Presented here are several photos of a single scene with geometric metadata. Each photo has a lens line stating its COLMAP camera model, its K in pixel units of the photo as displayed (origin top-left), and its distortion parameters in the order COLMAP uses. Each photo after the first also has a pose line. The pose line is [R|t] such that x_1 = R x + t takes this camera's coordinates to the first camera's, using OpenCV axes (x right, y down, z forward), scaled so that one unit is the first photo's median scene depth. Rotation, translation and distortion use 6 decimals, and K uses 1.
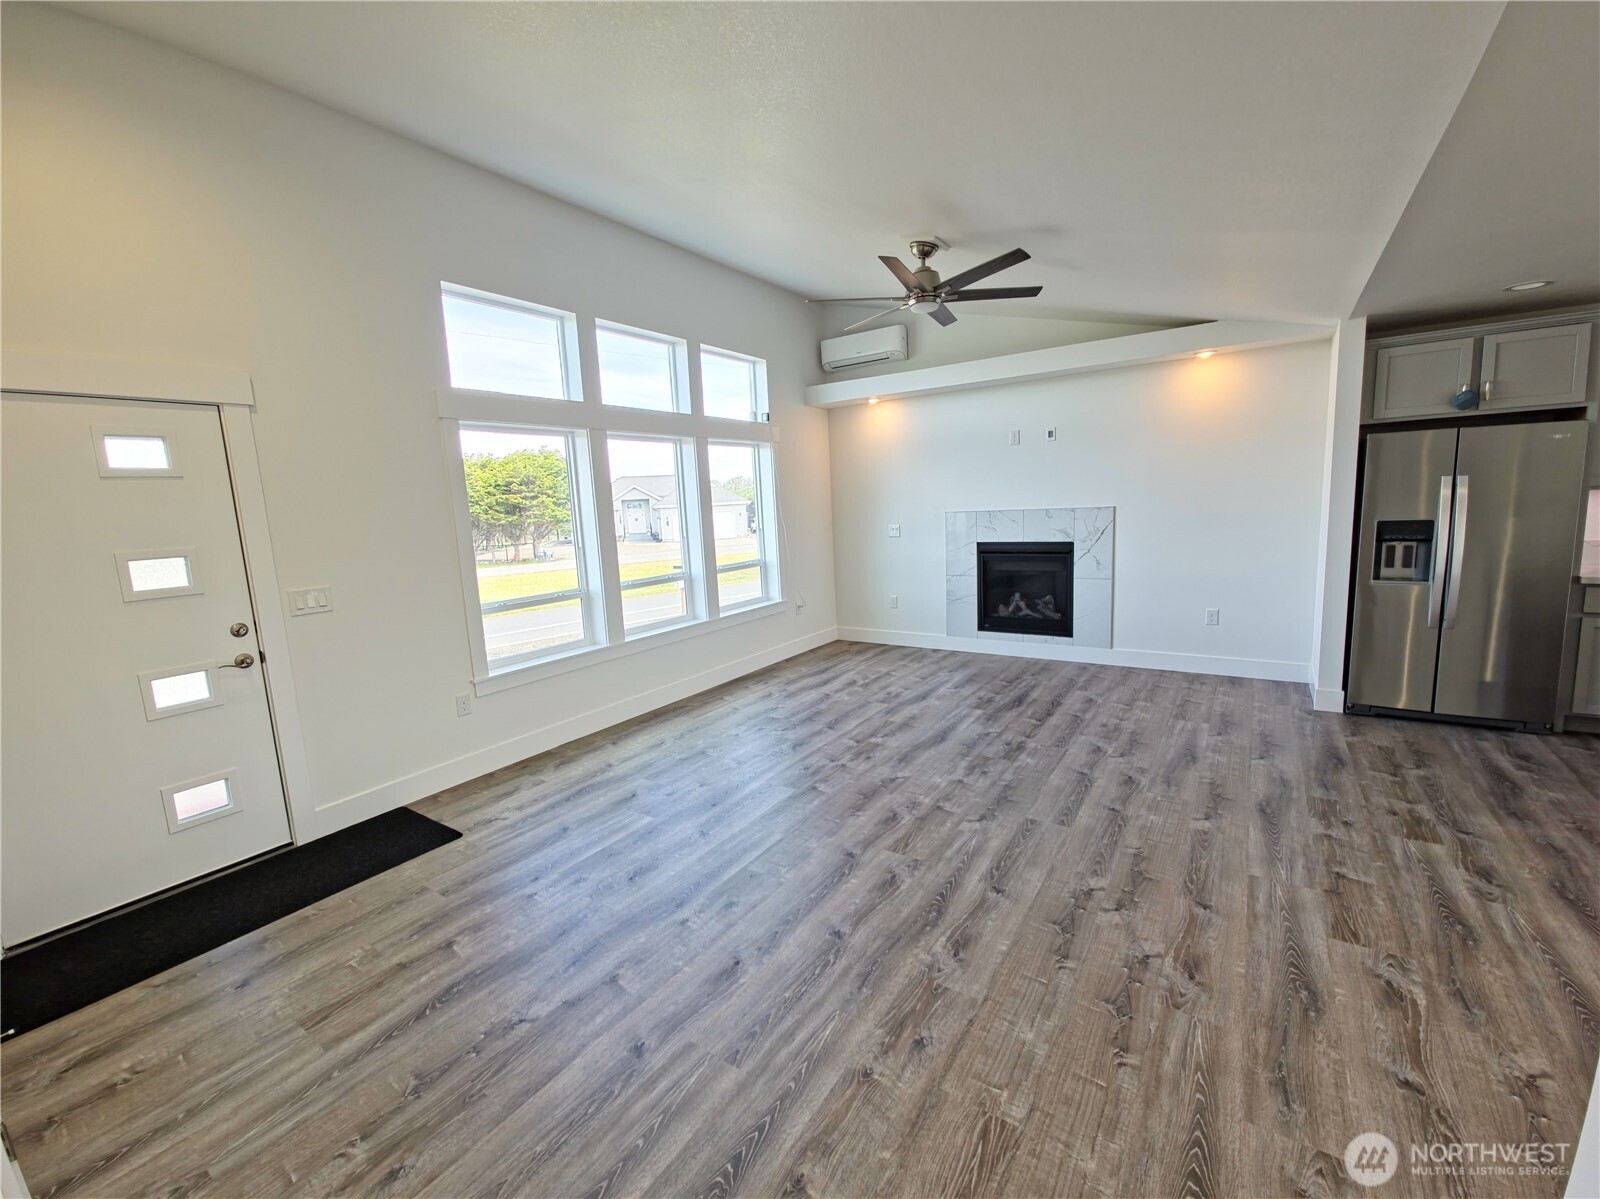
lens RADIAL K [[658.7, 0, 803.2], [0, 658.7, 594.8], [0, 0, 1]] dist [0.013569, -0.007525]
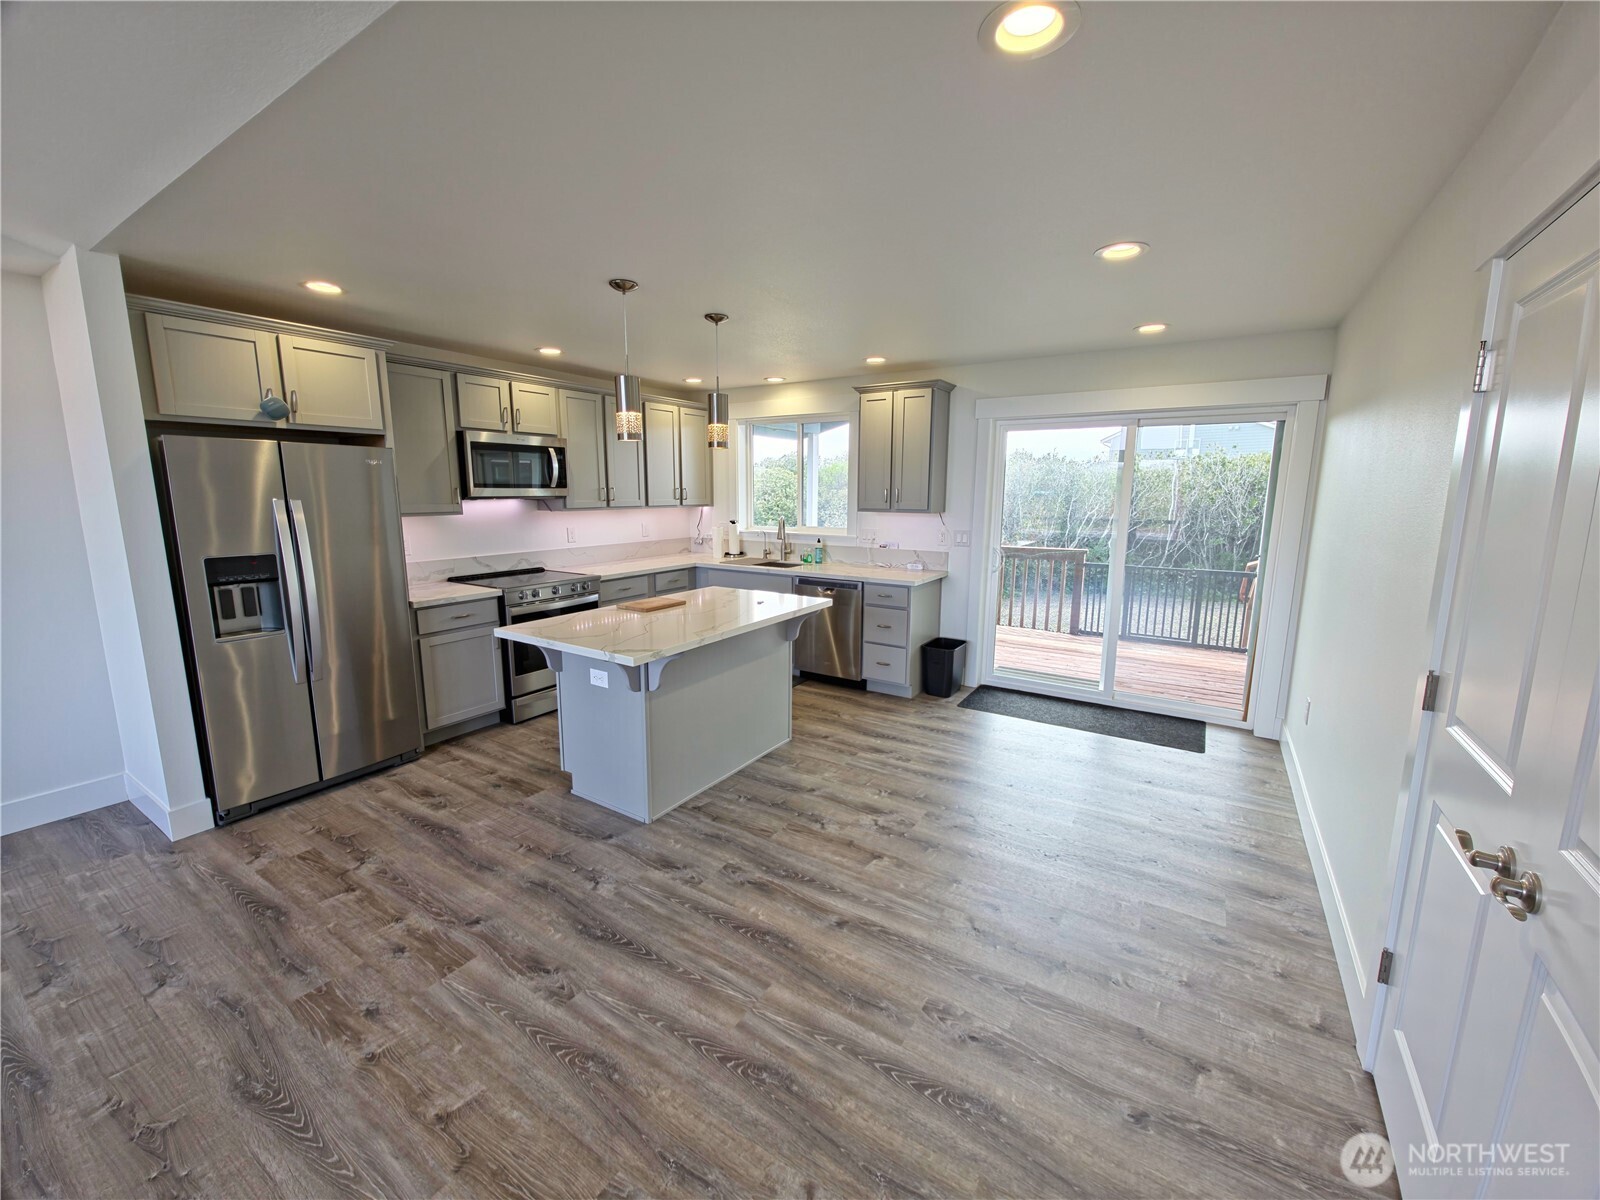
lens RADIAL K [[640.7, 0, 794.9], [0, 640.7, 598.0], [0, 0, 1]] dist [0.009990, -0.006770]
pose [[-0.026208, -0.120582, 0.992357, 0.162659], [0.138155, 0.982736, 0.123061, -0.071264], [-0.990064, 0.140324, -0.009096, 0.403687]]
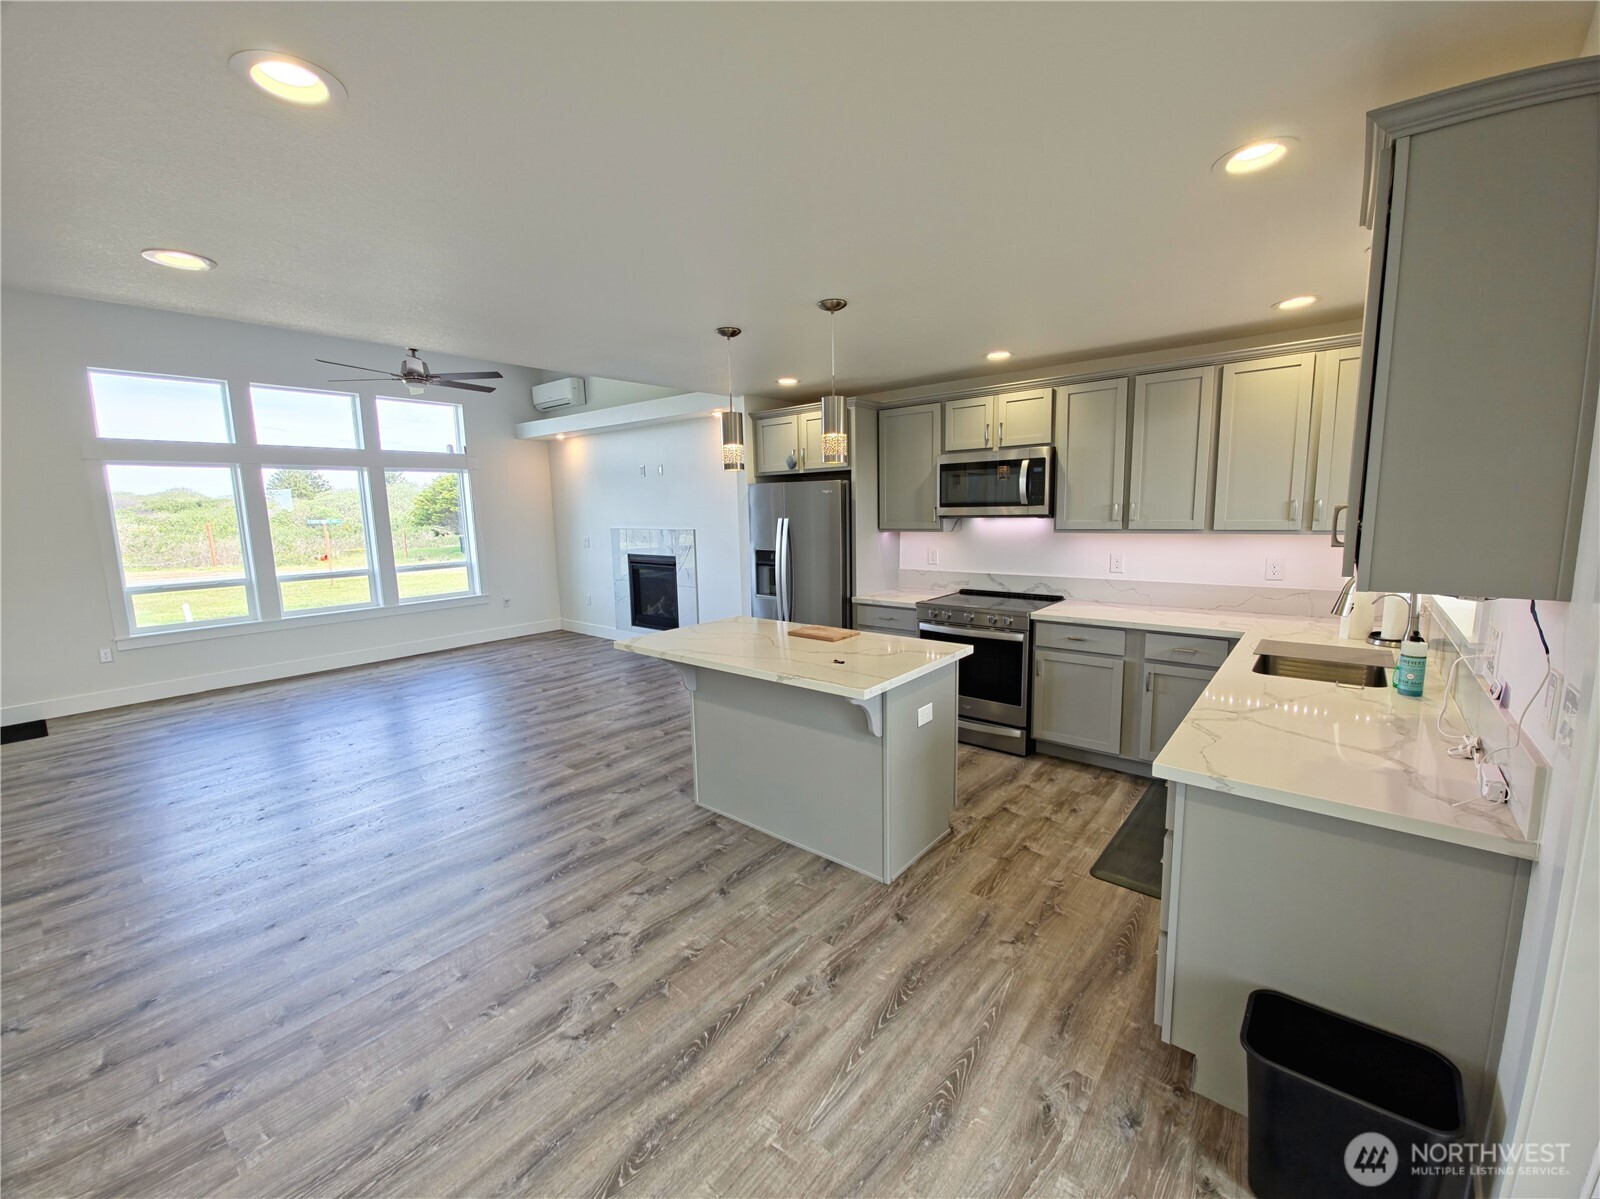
lens RADIAL K [[647.4, 0, 800.0], [0, 647.4, 599.5], [0, 0, 1]] dist [0.015096, -0.007637]
pose [[0.995024, 0.039597, -0.091432, 1.148839], [-0.038936, 0.999201, 0.008994, -0.029095], [0.091715, -0.005390, 0.995771, -0.294207]]
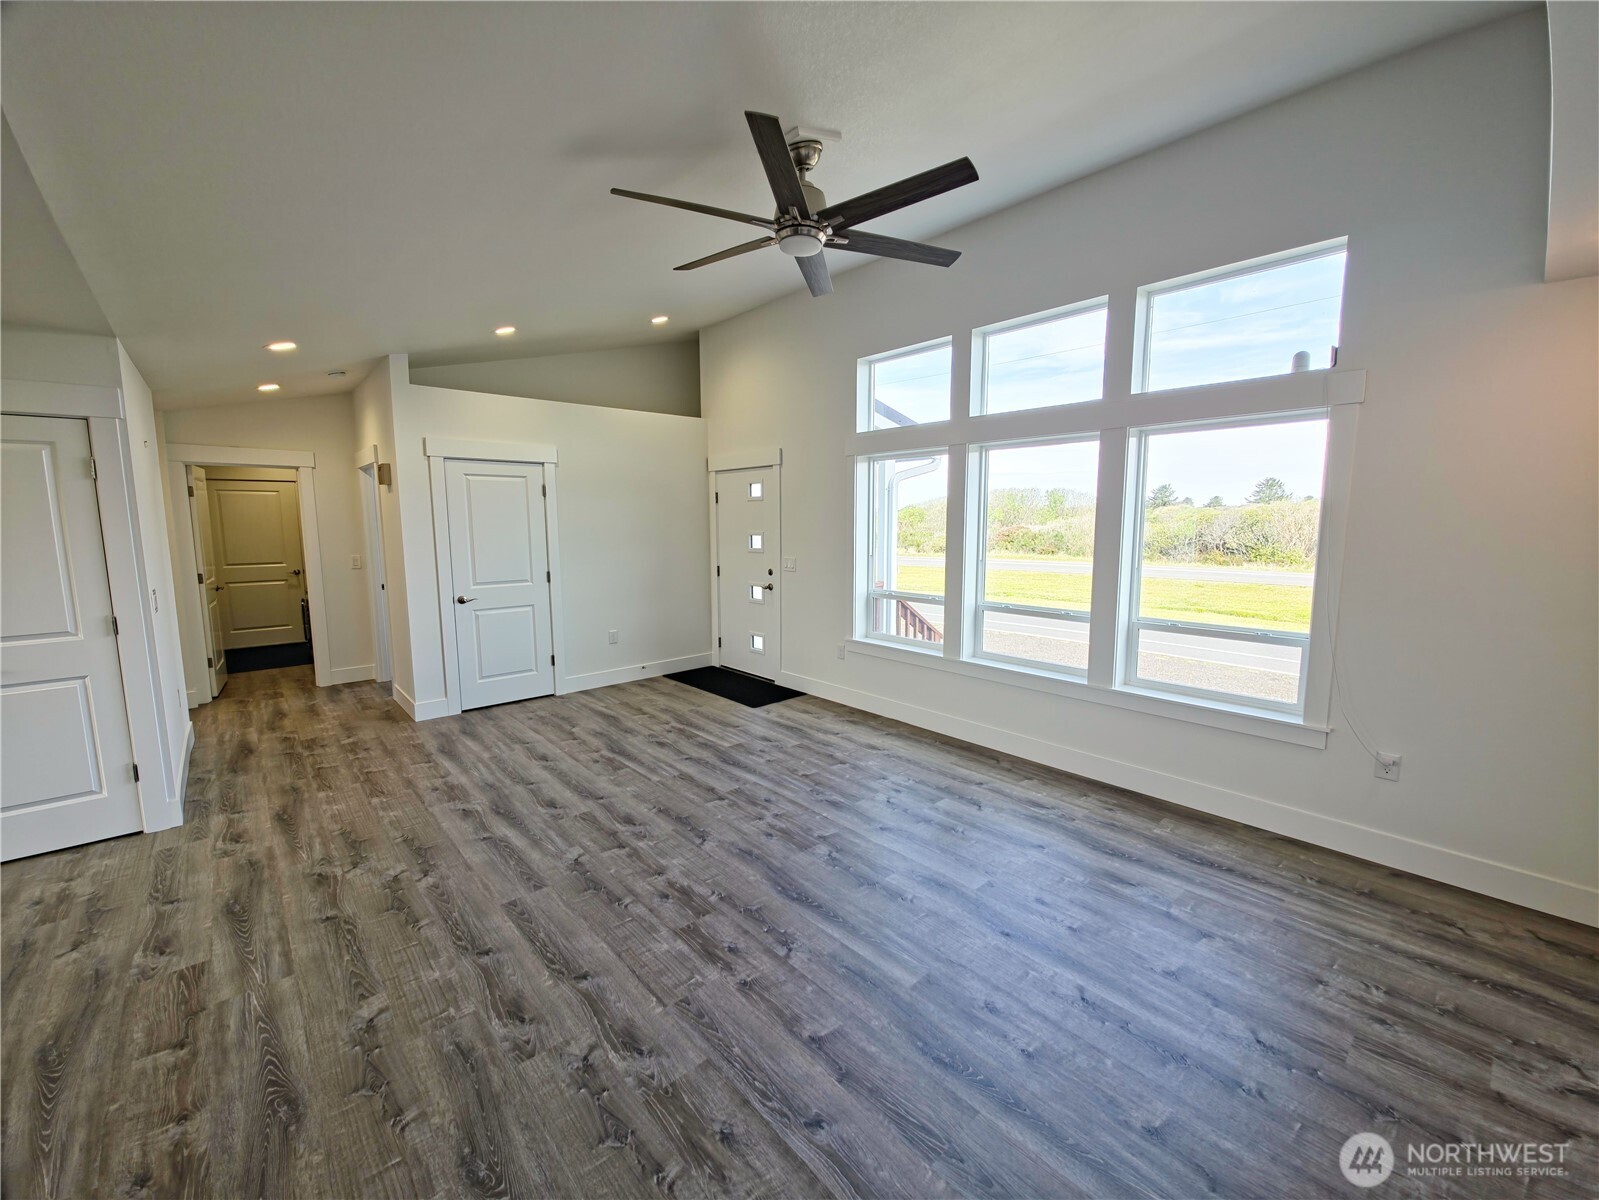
lens RADIAL K [[640.3, 0, 794.4], [0, 640.3, 598.0], [0, 0, 1]] dist [0.009990, -0.006770]
pose [[-0.246002, 0.168898, -0.954441, 0.859051], [-0.121978, 0.971478, 0.203352, -0.228696], [0.961564, 0.166445, -0.218384, 1.206775]]
